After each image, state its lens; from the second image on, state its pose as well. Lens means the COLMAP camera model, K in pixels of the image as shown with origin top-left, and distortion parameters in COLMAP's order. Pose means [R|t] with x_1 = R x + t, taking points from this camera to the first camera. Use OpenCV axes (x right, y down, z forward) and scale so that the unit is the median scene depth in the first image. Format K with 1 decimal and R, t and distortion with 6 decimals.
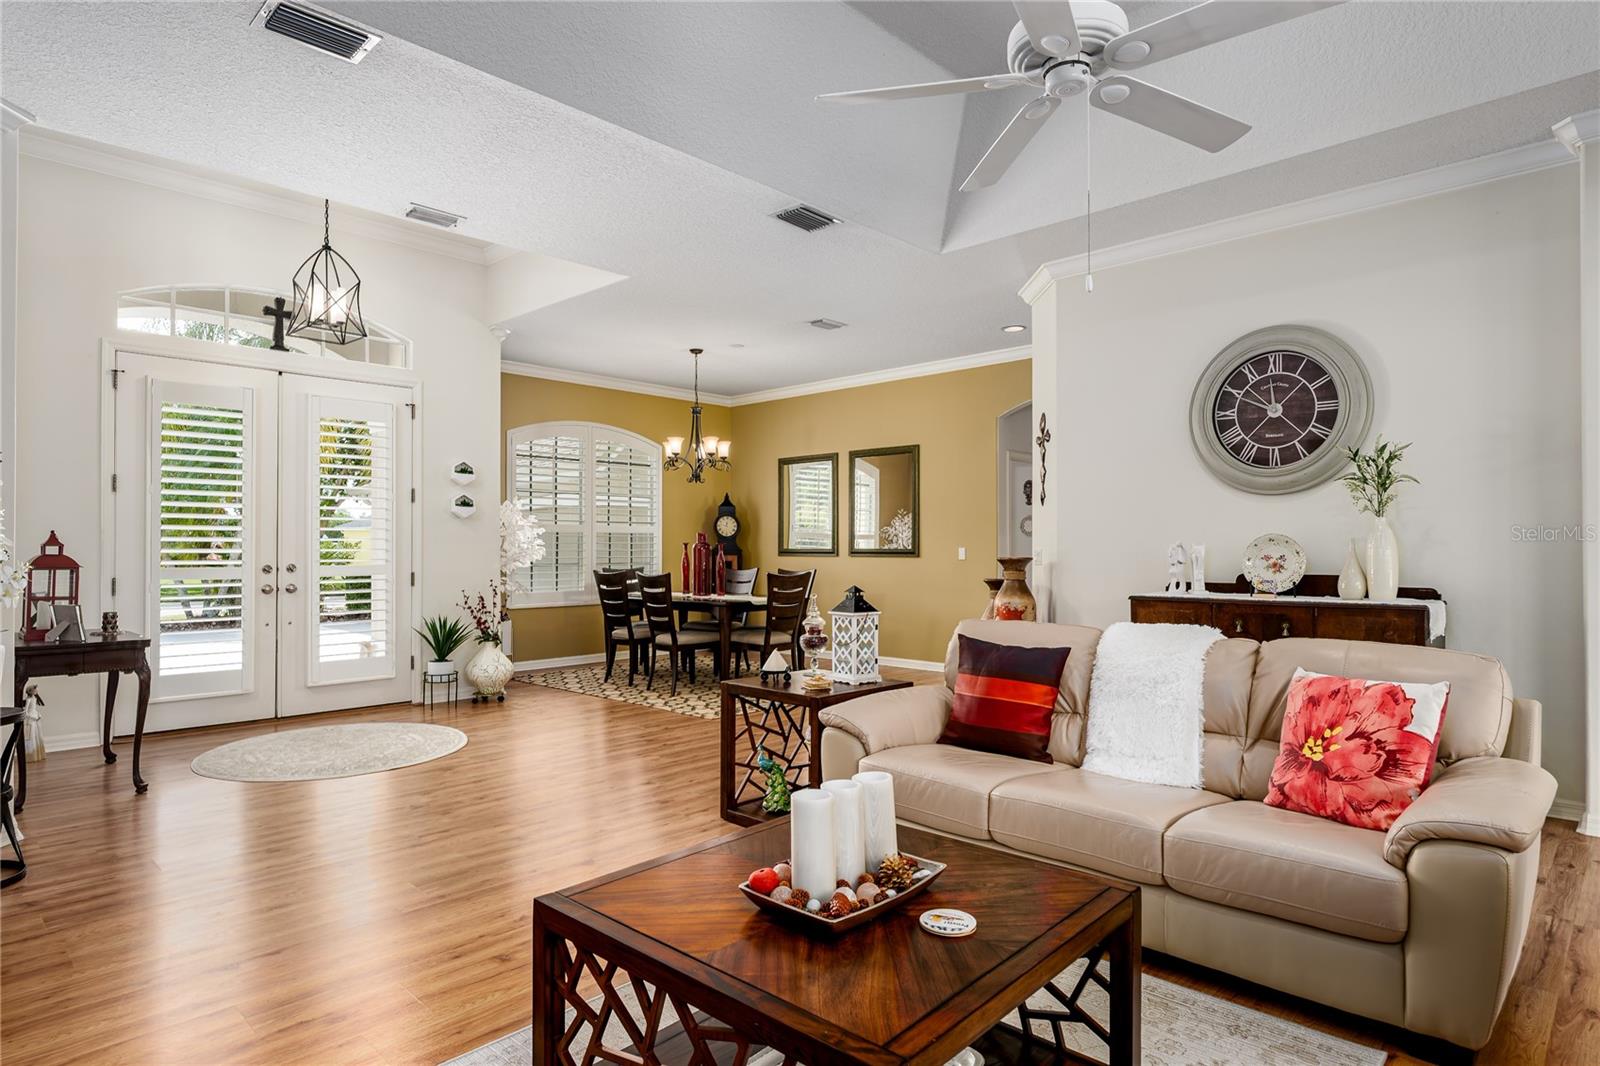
lens RADIAL K [[888.5, 0, 790.0], [0, 888.5, 537.8], [0, 0, 1]] dist [-0.004192, 0.001484]
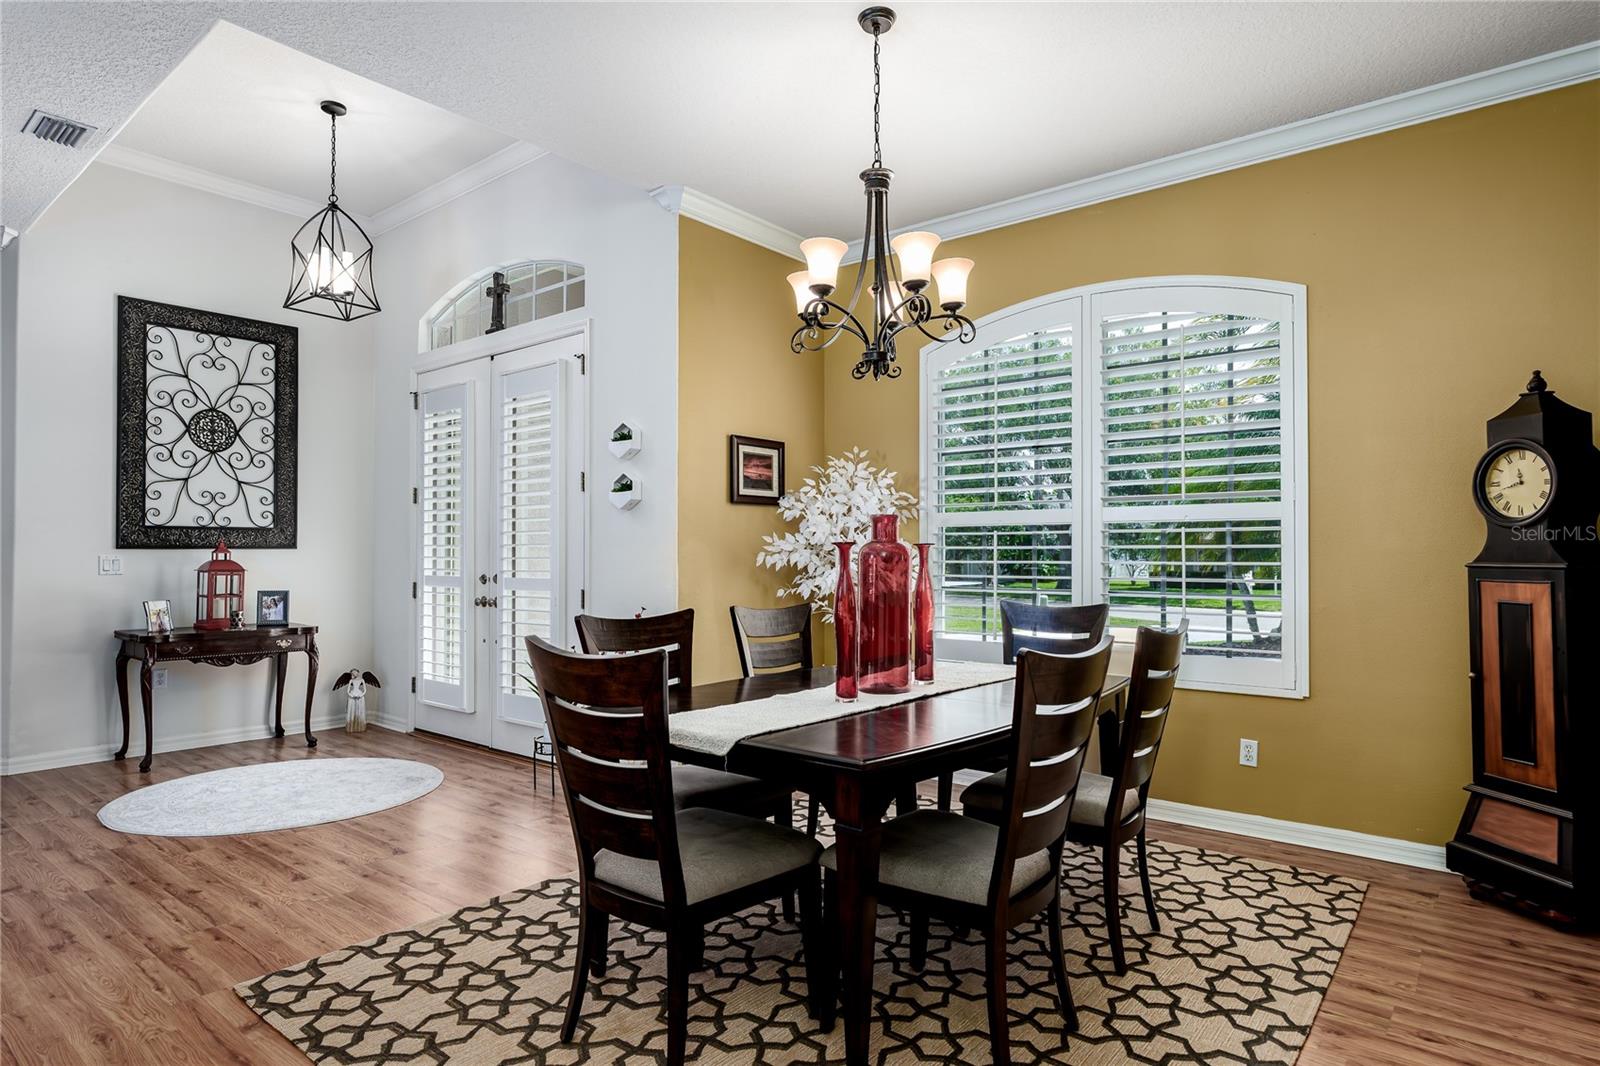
lens RADIAL K [[888.5, 0, 796.5], [0, 888.5, 537.2], [0, 0, 1]] dist [-0.004192, 0.001484]
pose [[0.103196, -0.024283, -0.994365, 0.289393], [0.005272, 0.999701, -0.023866, 0.014081], [0.994647, -0.002780, 0.103293, 1.065676]]
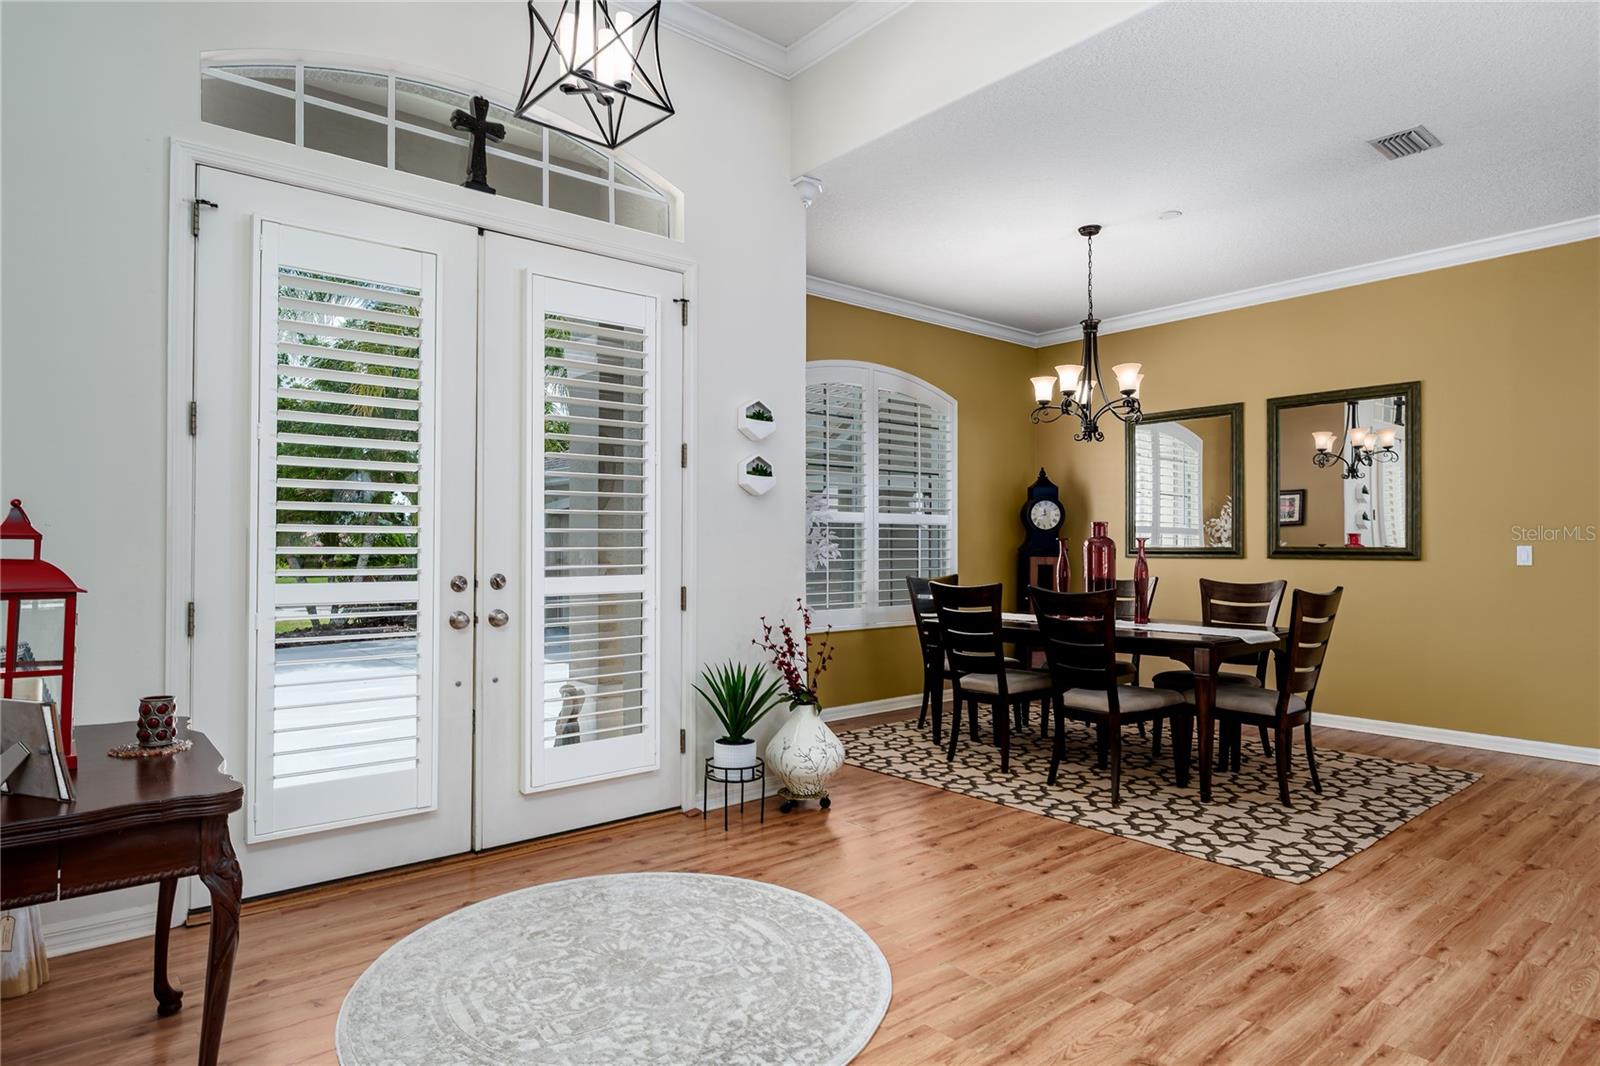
lens RADIAL K [[888.5, 0, 790.2], [0, 888.5, 529.7], [0, 0, 1]] dist [-0.004192, 0.001484]
pose [[0.994752, -0.002899, -0.102276, -0.287648], [0.001906, 0.999950, -0.009800, 0.006601], [0.102299, 0.009554, 0.994708, 0.413632]]
